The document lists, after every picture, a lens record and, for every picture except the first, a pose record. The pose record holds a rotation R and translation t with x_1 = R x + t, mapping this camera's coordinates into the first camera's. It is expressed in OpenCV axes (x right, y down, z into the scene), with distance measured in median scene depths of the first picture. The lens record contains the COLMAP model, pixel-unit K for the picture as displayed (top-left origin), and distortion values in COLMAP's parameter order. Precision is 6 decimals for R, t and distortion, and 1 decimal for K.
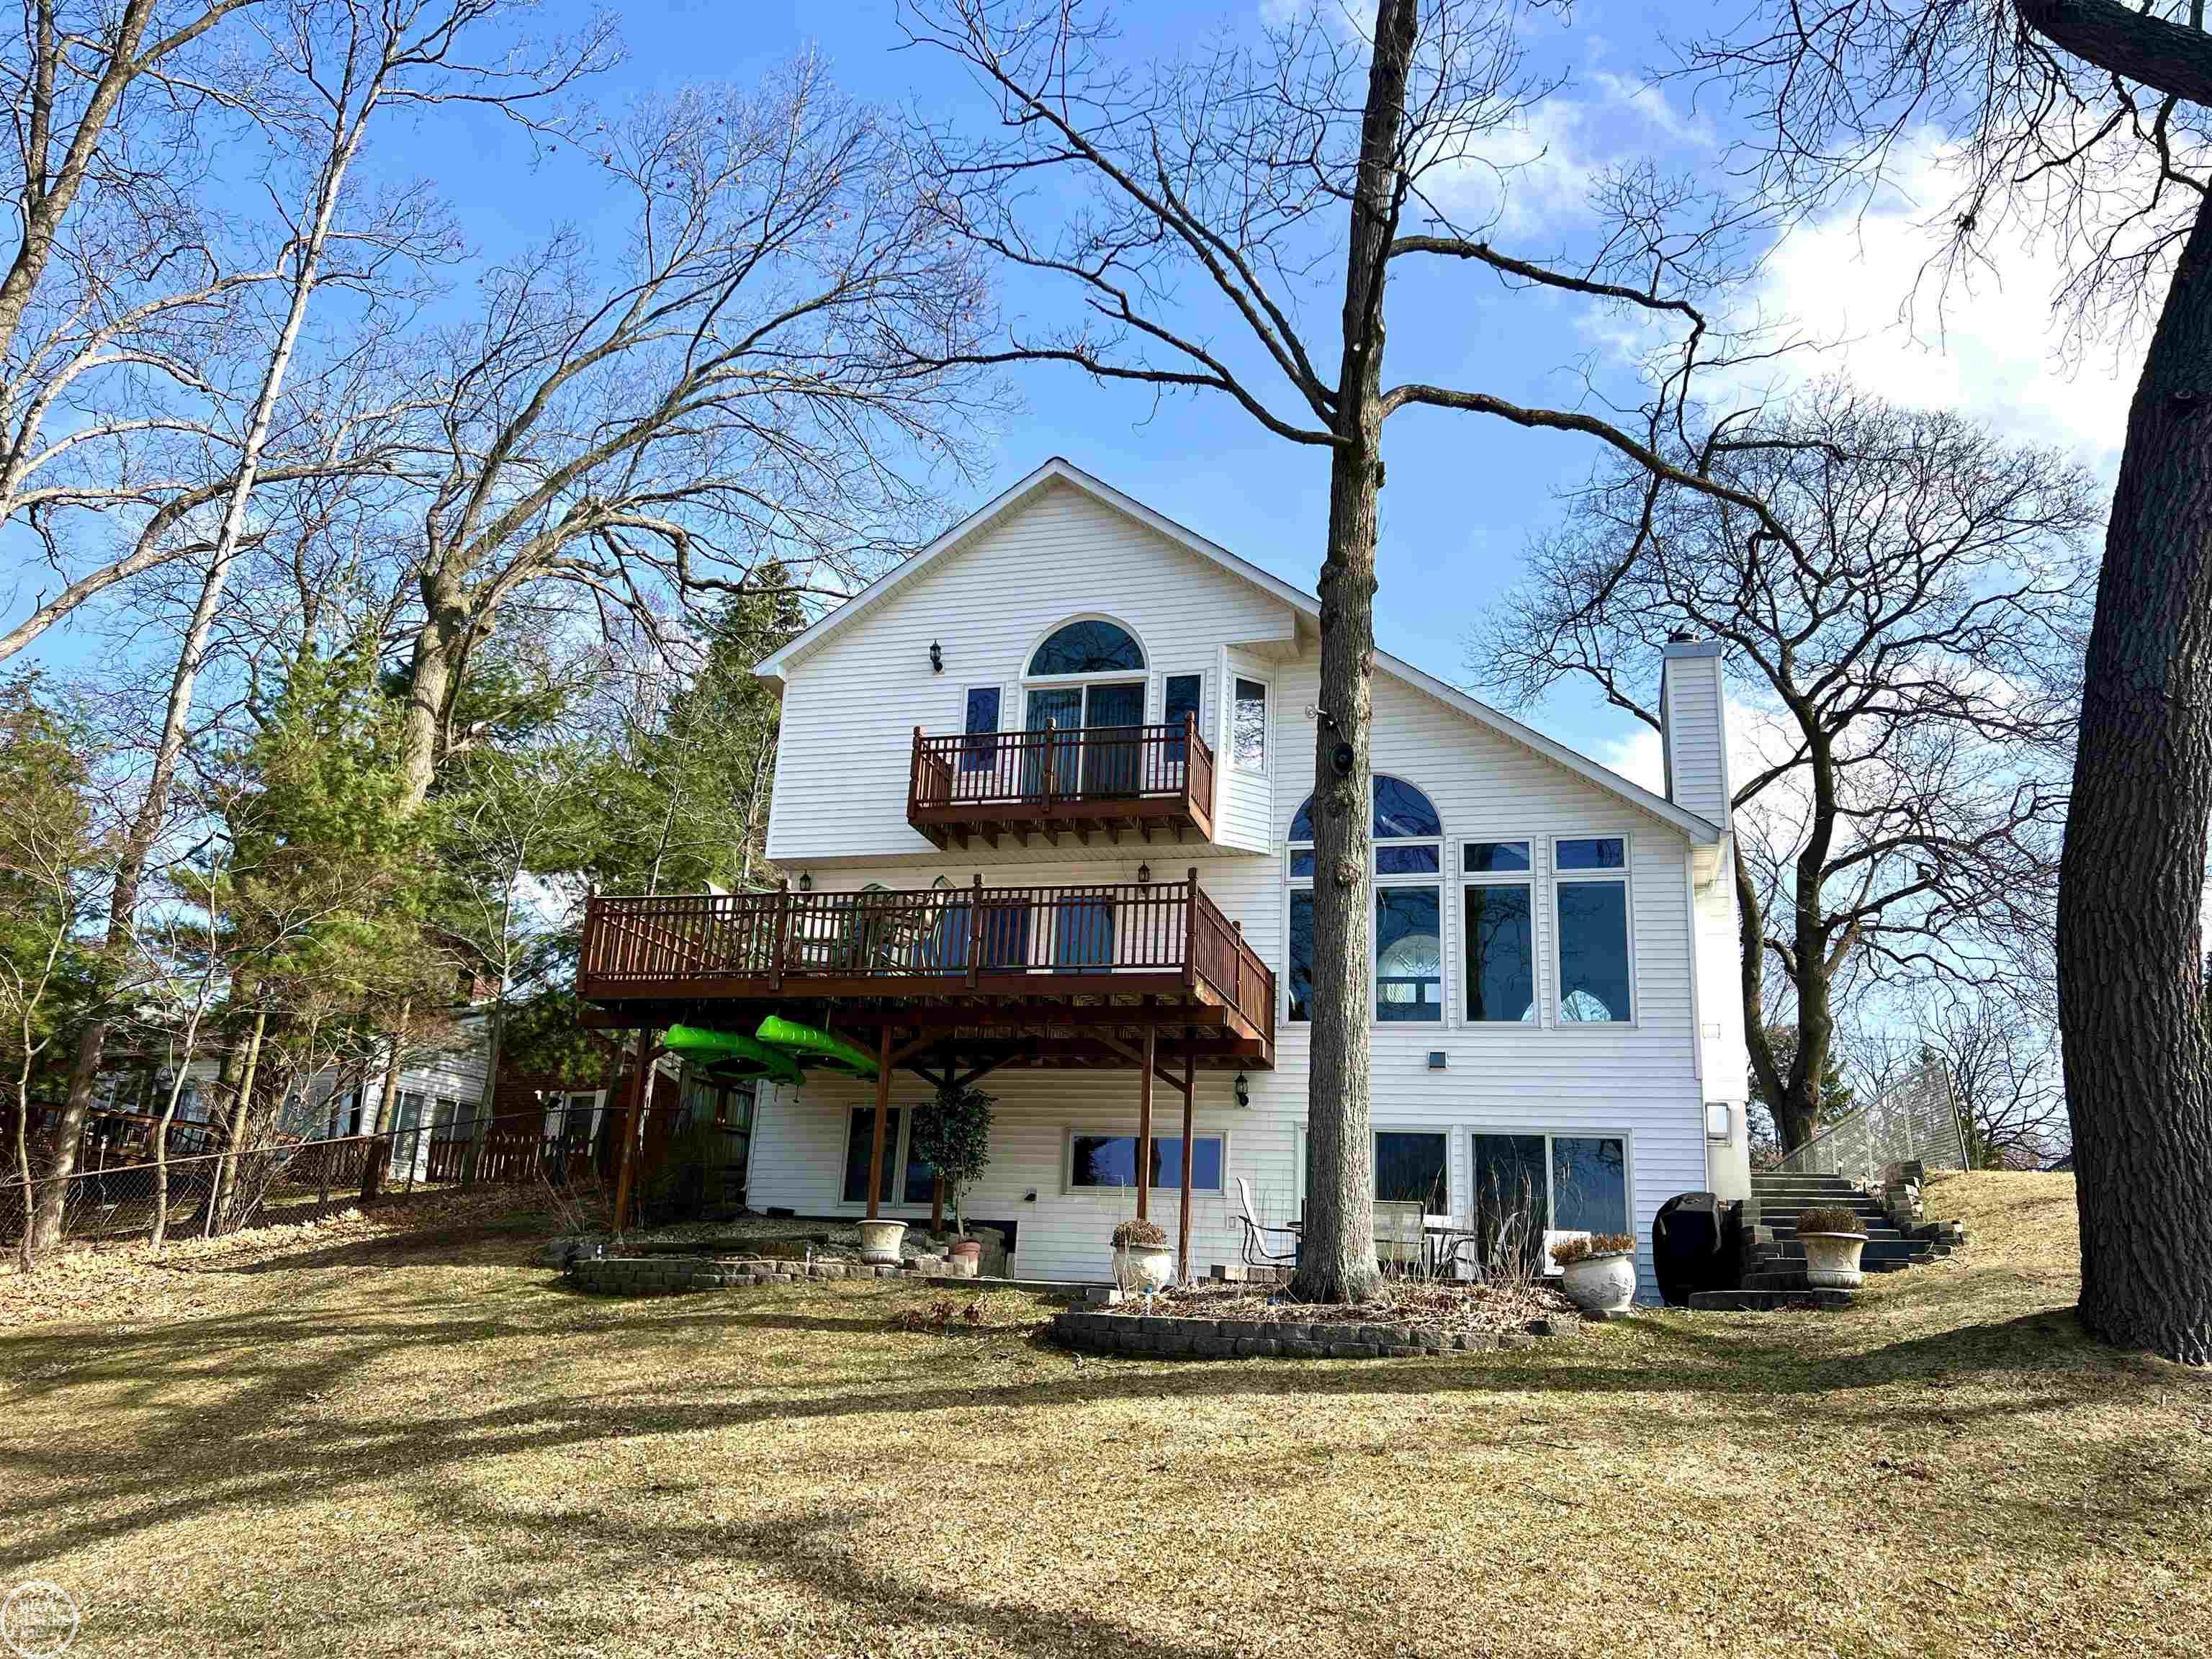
lens RADIAL K [[1626.7, 0, 1123.8], [0, 1626.7, 831.4], [0, 0, 1]] dist [0.074539, -0.077468]
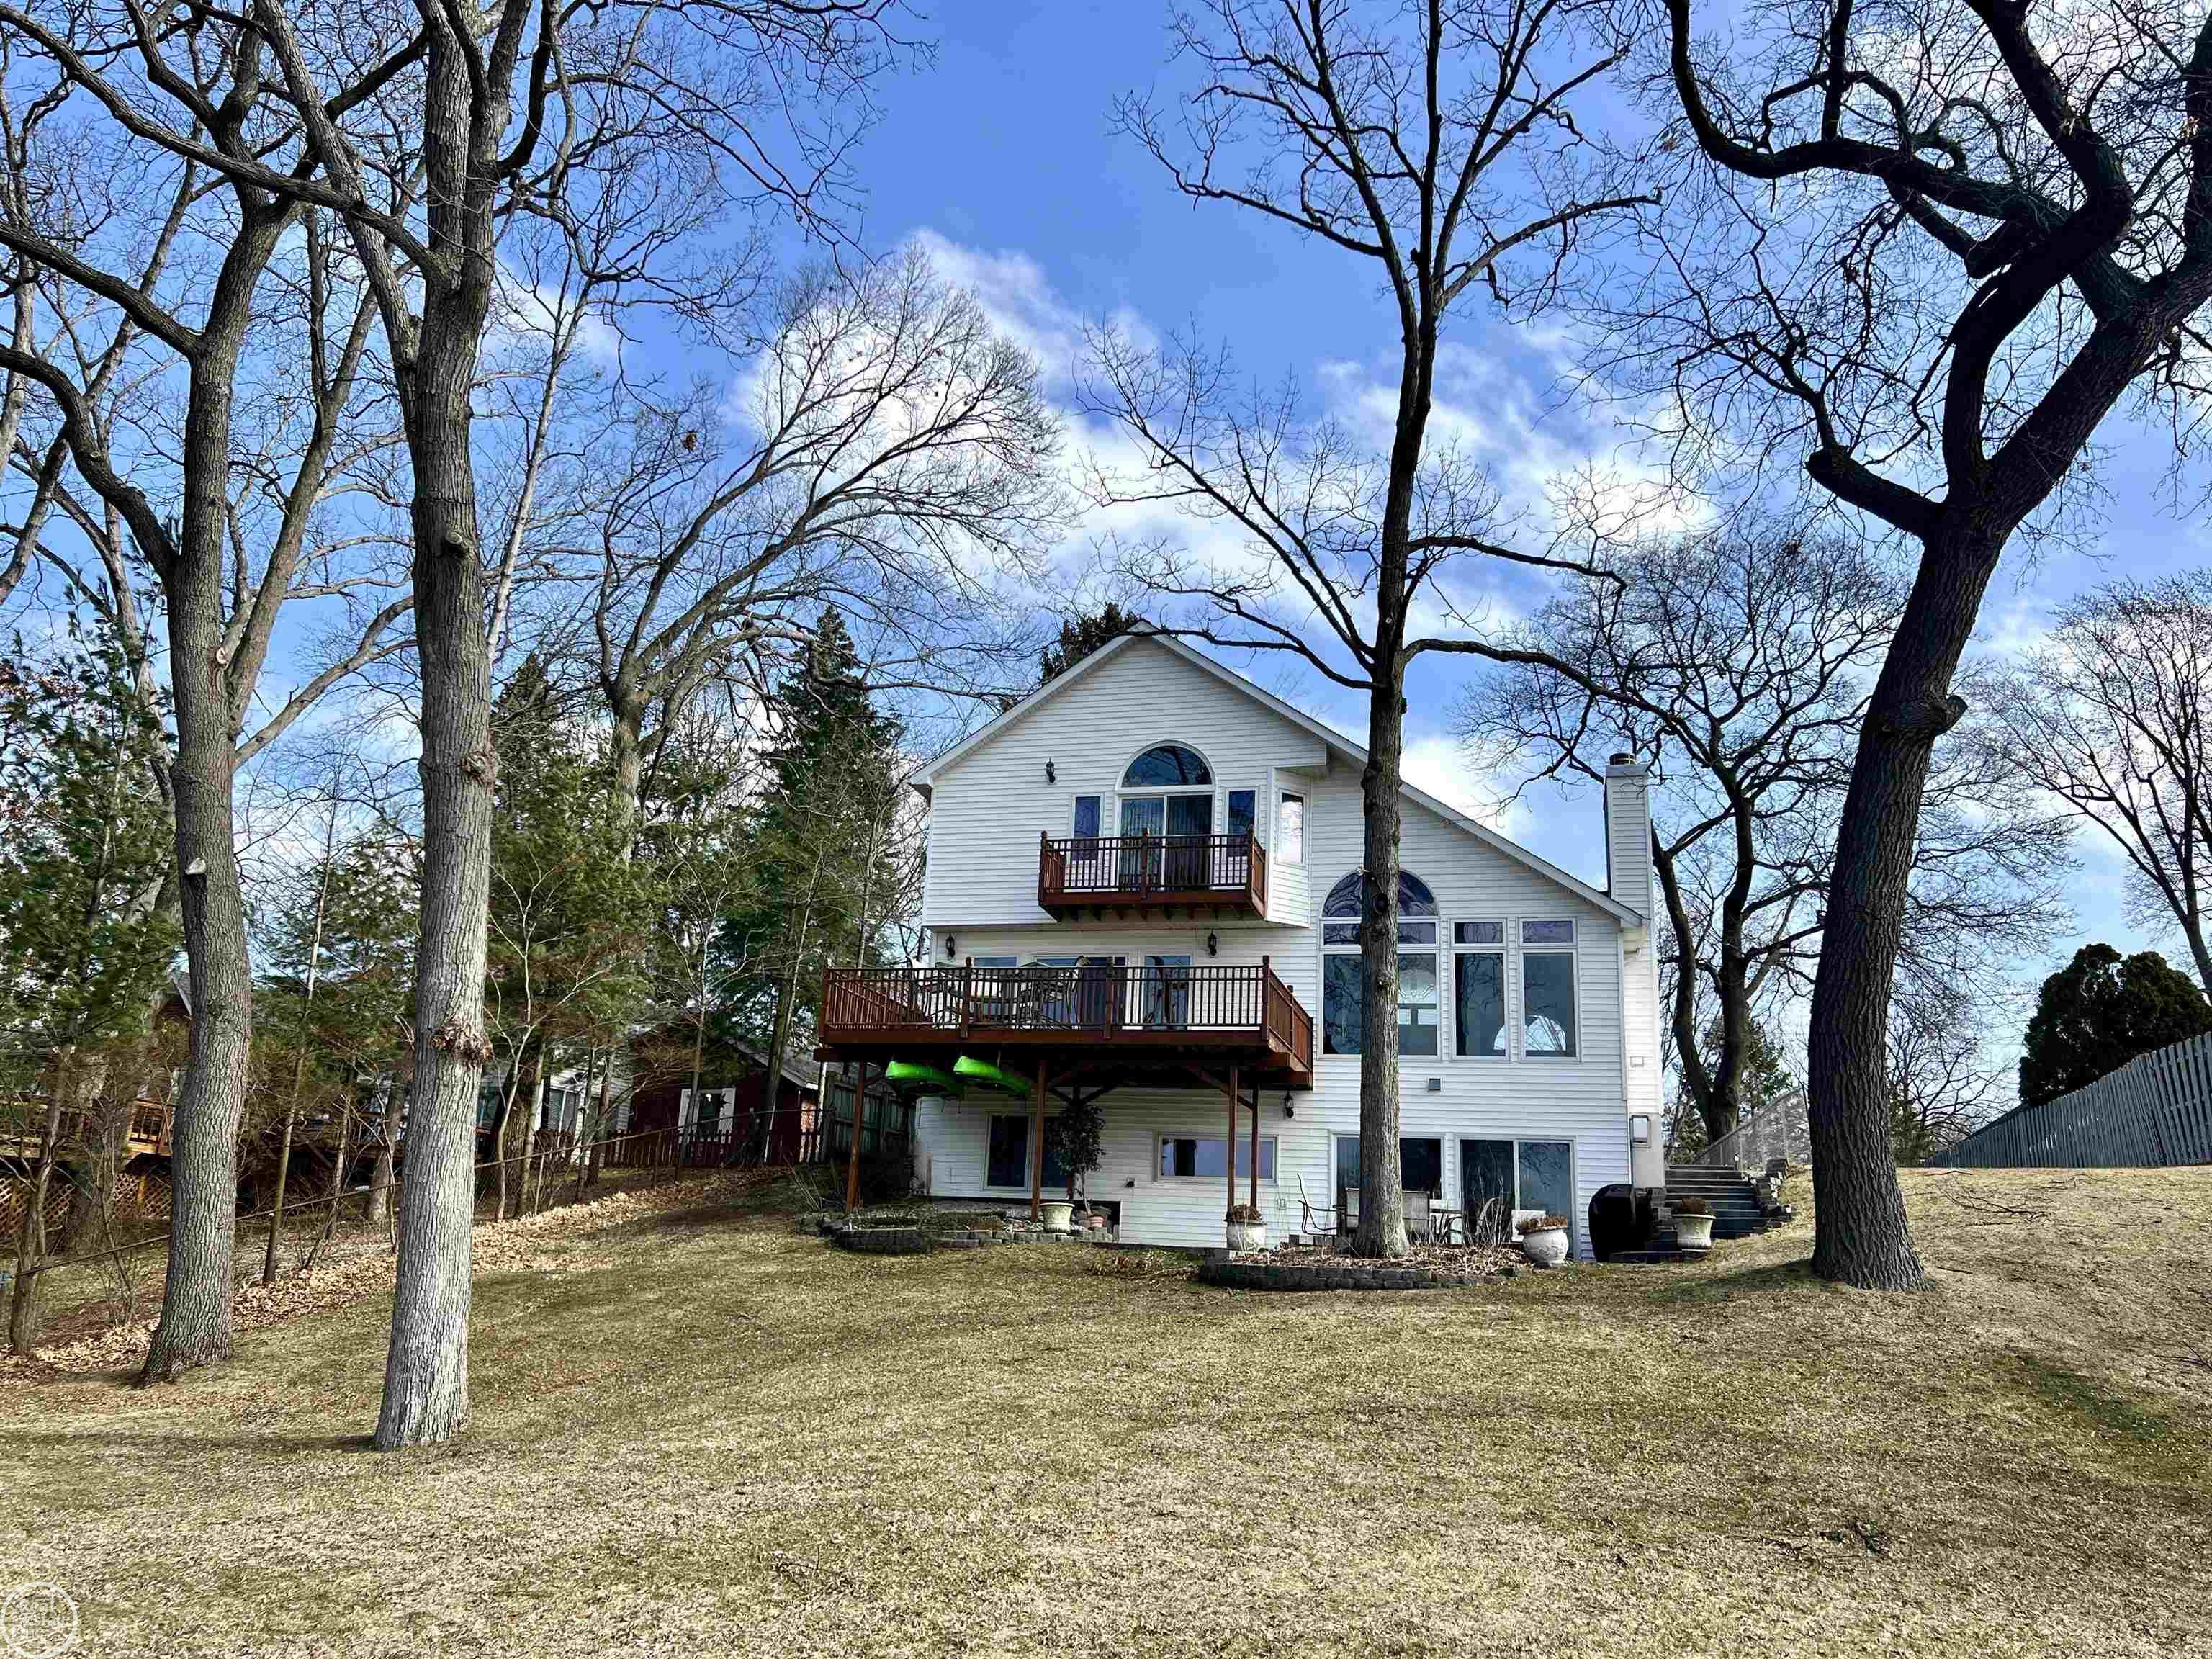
lens RADIAL K [[1635.0, 0, 1099.1], [0, 1635.0, 825.4], [0, 0, 1]] dist [0.095528, -0.165708]
pose [[0.999993, 0.001788, 0.003172, -0.090996], [-0.001834, 0.999889, 0.014760, -0.094592], [-0.003146, -0.014765, 0.999886, -0.360954]]
